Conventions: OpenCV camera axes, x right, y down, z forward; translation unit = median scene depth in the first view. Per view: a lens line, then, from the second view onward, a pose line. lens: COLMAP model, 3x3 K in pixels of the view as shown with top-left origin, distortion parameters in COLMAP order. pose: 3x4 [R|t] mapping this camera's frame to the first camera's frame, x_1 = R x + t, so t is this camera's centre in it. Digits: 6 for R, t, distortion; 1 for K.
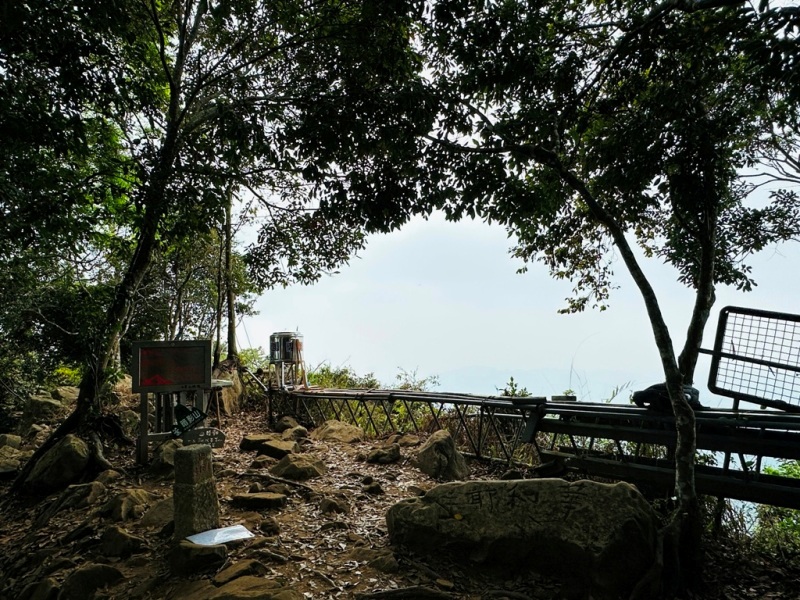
lens RADIAL K [[511.2, 0, 396.5], [0, 511.2, 308.3], [0, 0, 1]] dist [0.001269, 0.001651]
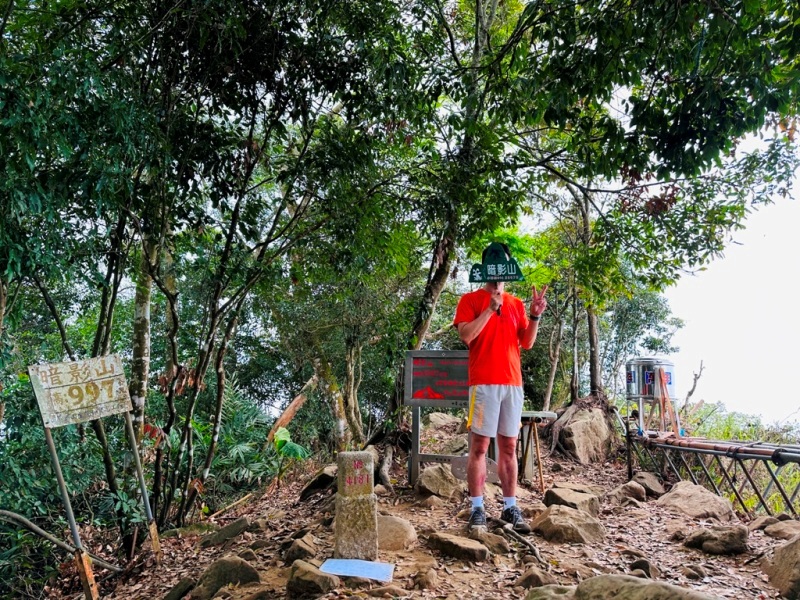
lens RADIAL K [[560.3, 0, 395.7], [0, 560.3, 302.0], [0, 0, 1]] dist [0.058088, -0.016156]
pose [[0.698519, -0.069734, -0.712186, 0.133632], [0.001229, 0.995356, -0.096255, 0.045958], [0.715591, 0.066360, 0.695361, 0.156346]]
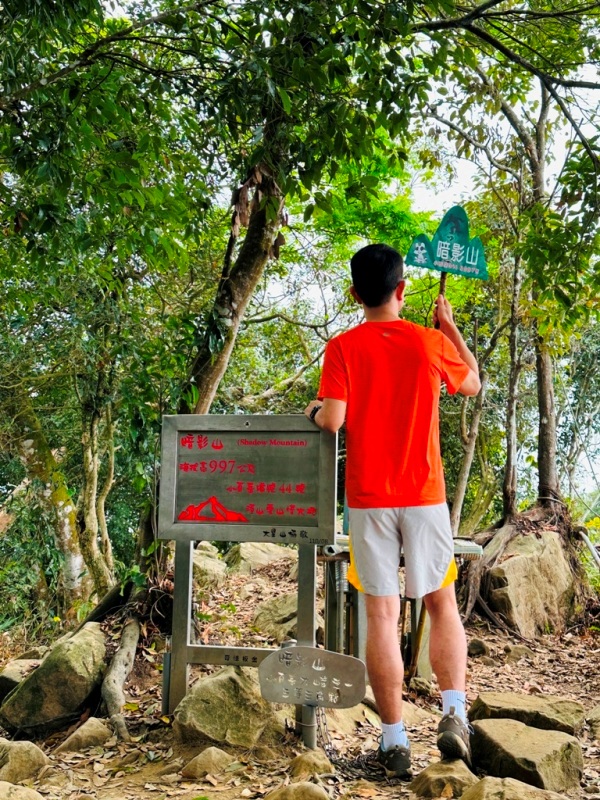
lens RADIAL K [[937.9, 0, 307.0], [0, 937.9, 392.6], [0, 0, 1]] dist [0.132314, 0.000000]
pose [[0.772901, -0.031881, -0.633725, 0.043938], [0.000348, 0.998758, -0.049821, 0.051804], [0.634526, 0.038286, 0.771952, 0.288492]]
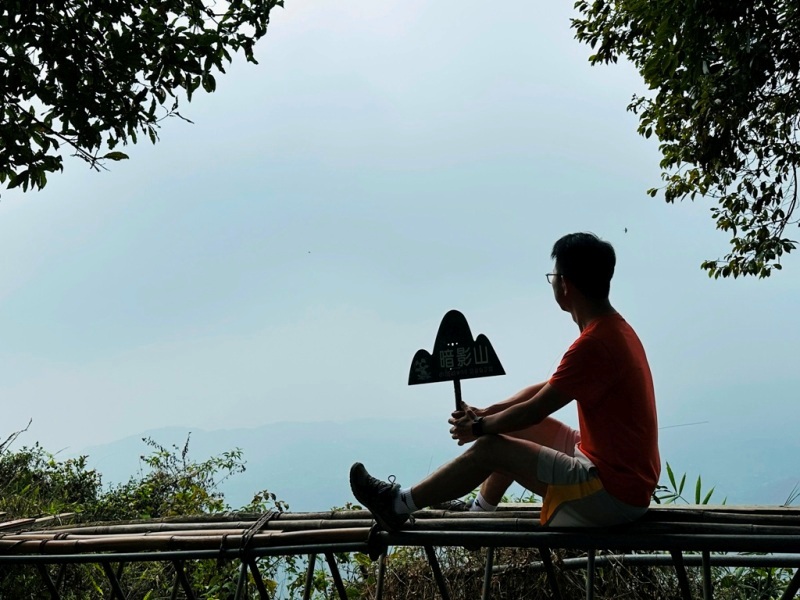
lens RADIAL K [[817.2, 0, 401.4], [0, 817.2, 301.6], [0, 0, 1]] dist [0.016643, 0.000000]
pose [[0.906872, 0.004702, 0.421381, -0.161397], [0.010233, 0.999397, -0.033176, 0.037830], [-0.421283, 0.034398, 0.906277, 0.439797]]
